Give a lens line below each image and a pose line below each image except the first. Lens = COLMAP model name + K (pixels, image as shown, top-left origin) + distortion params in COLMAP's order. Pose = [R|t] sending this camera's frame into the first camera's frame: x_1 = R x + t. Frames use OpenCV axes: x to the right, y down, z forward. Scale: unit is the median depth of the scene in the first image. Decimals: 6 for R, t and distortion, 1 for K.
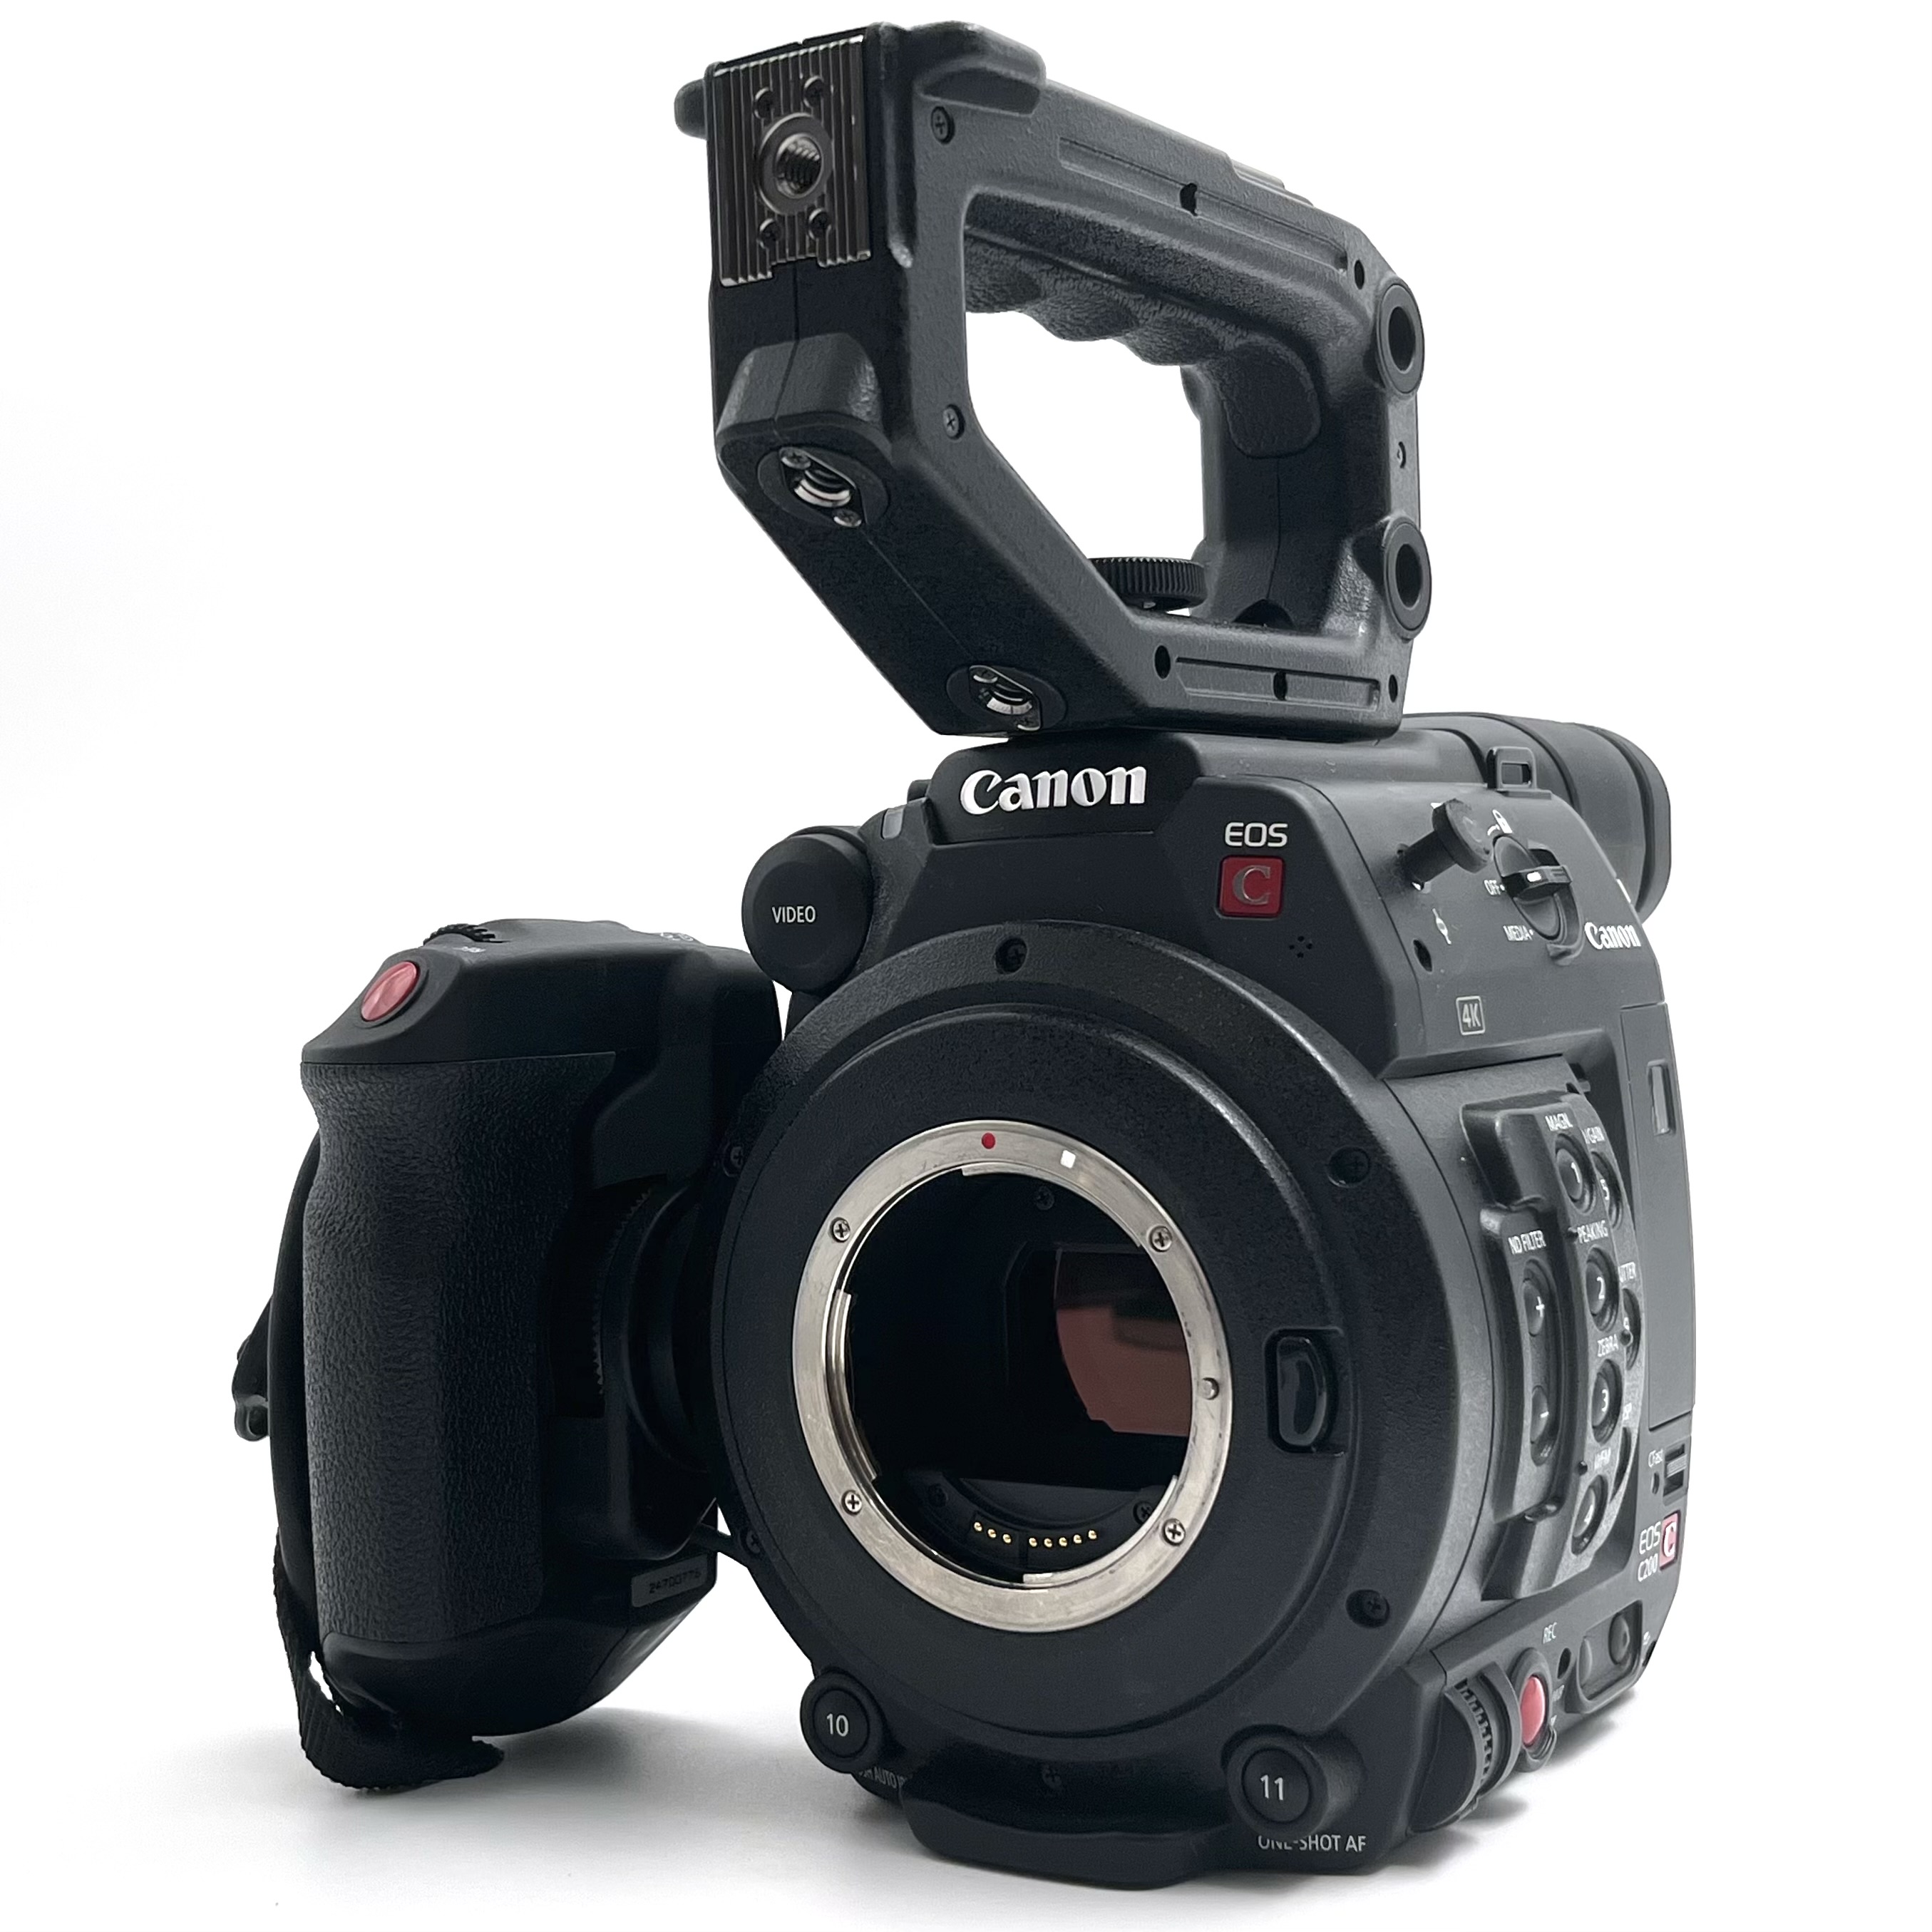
lens RADIAL K [[2579.2, 0, 966.0], [0, 2579.2, 966.0], [0, 0, 1]] dist [0.006997, -0.116591]
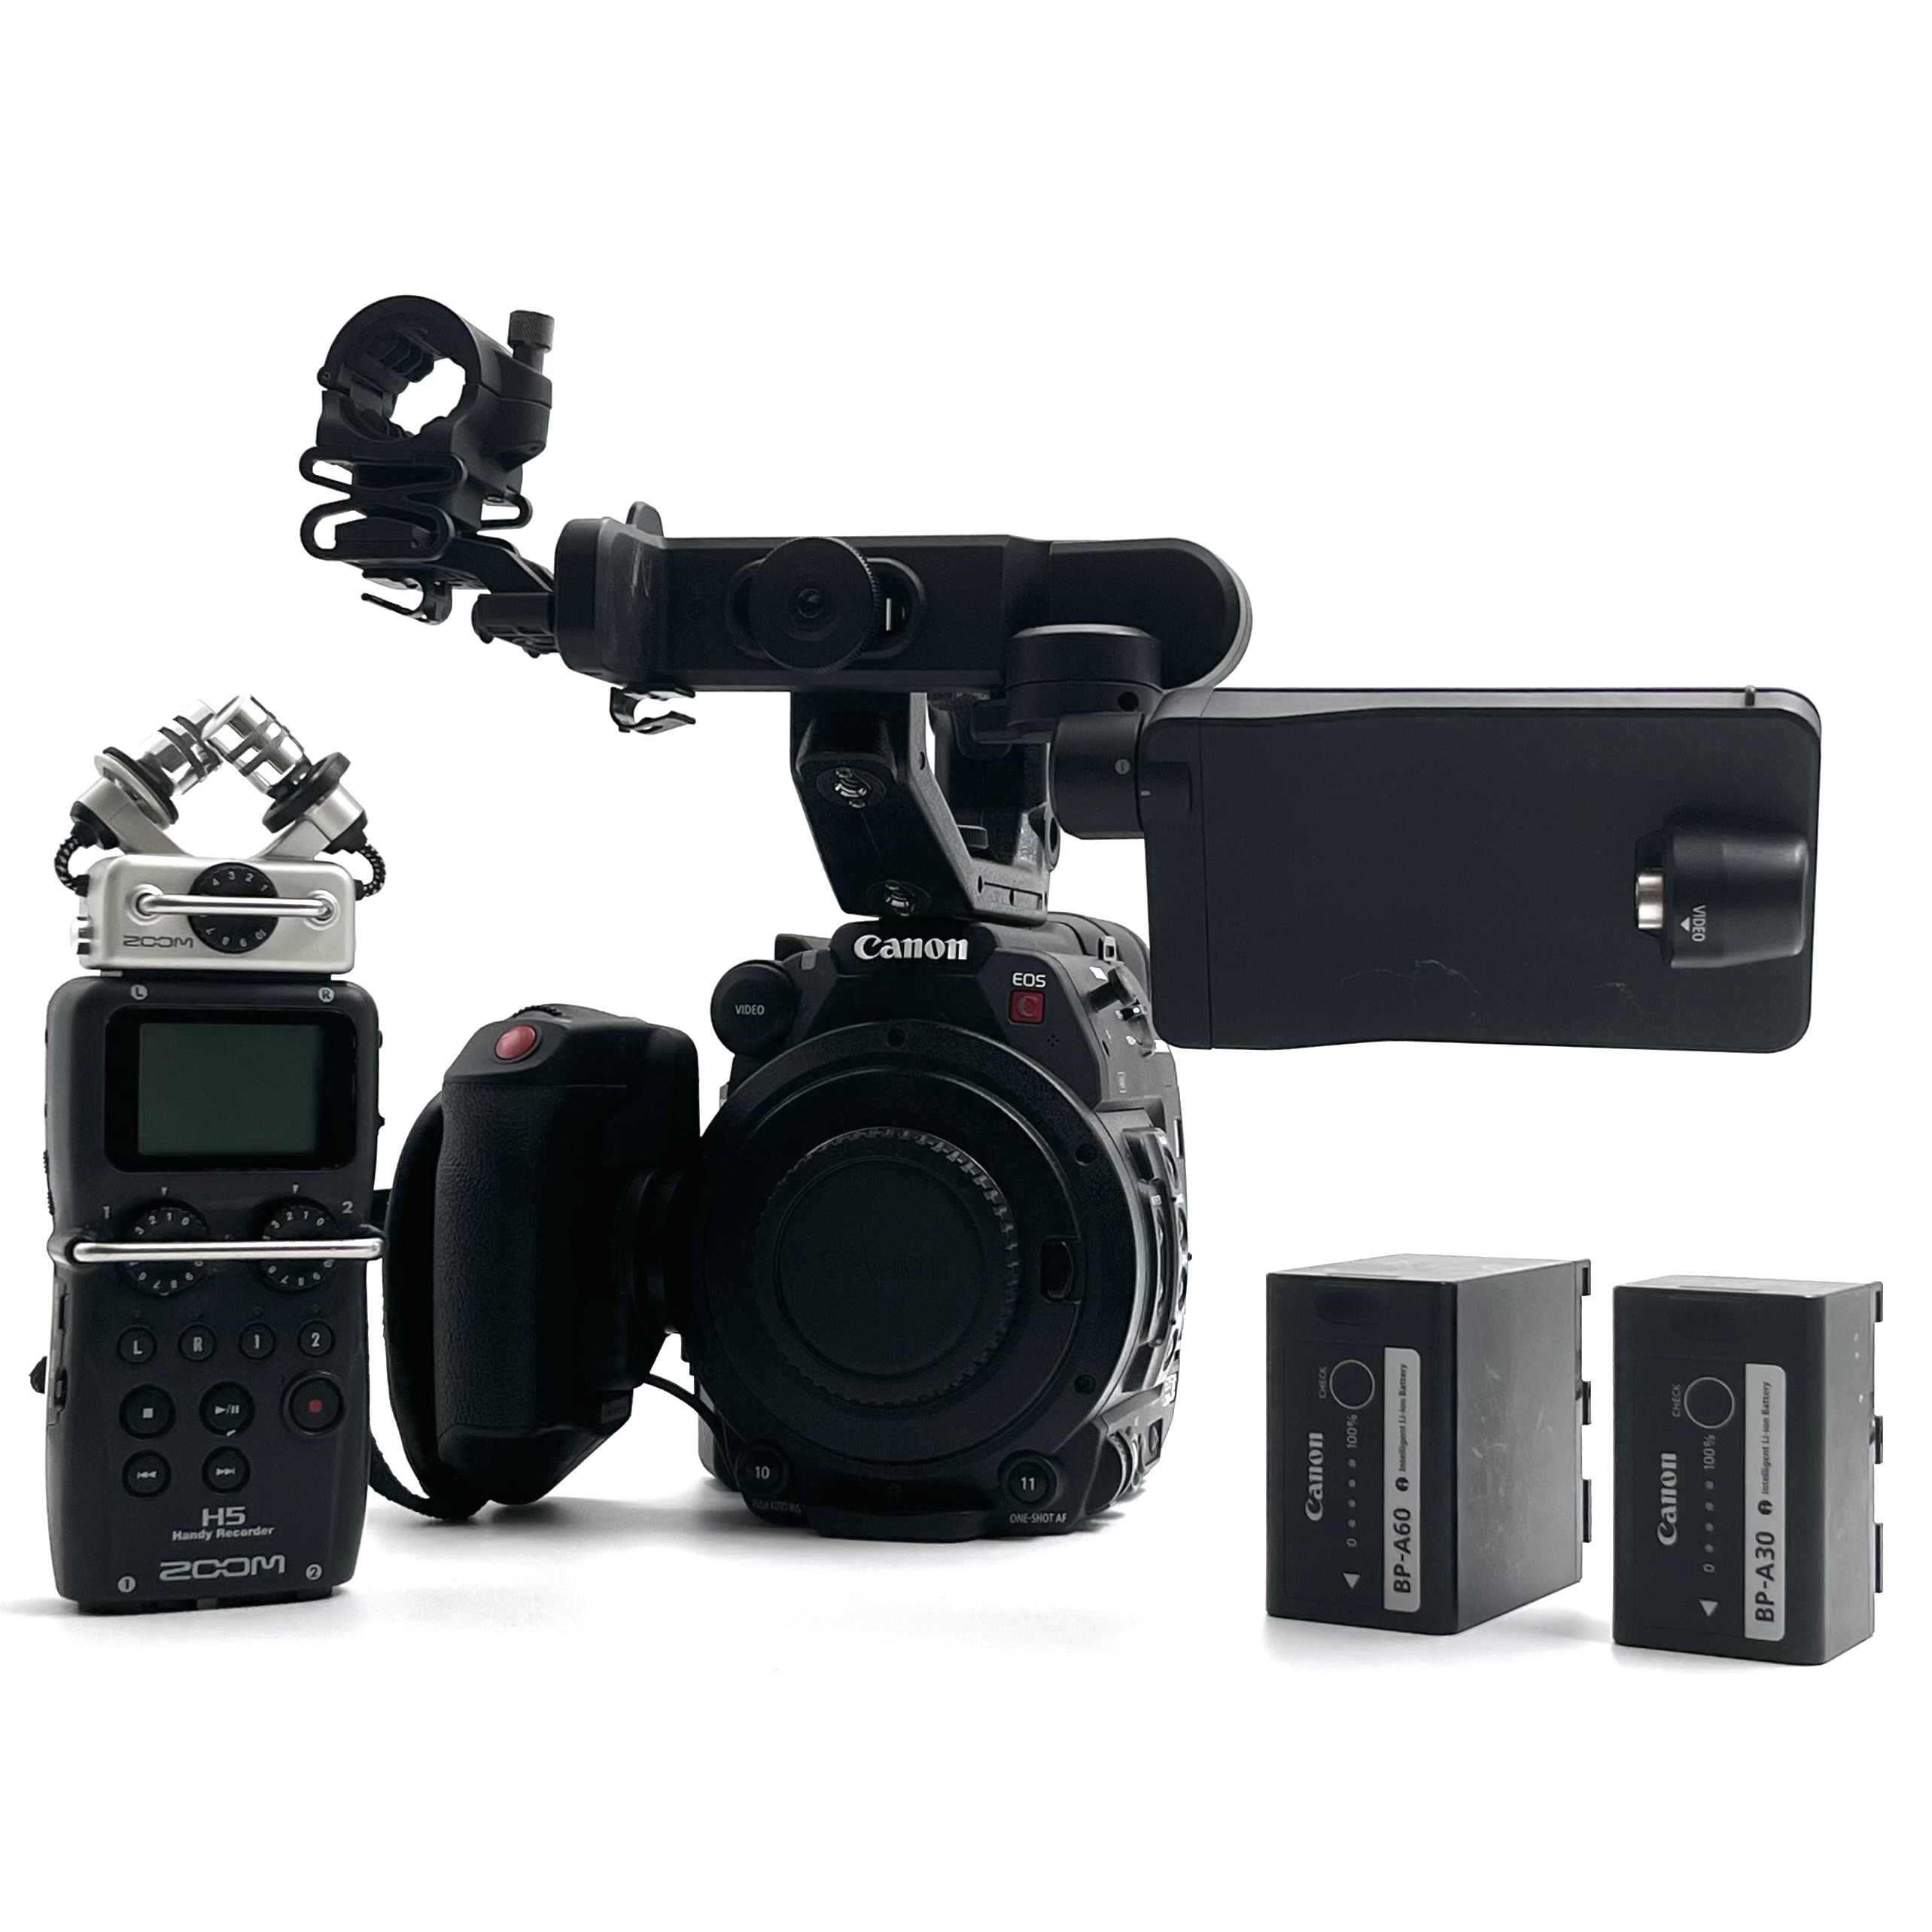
lens RADIAL K [[2579.2, 0, 966.0], [0, 2579.2, 966.0], [0, 0, 1]] dist [0.006997, -0.116591]
pose [[0.941550, 0.058421, 0.331769, -0.542356], [-0.042287, 0.997554, -0.055651, 0.044450], [-0.334209, 0.038369, 0.941718, -0.739122]]
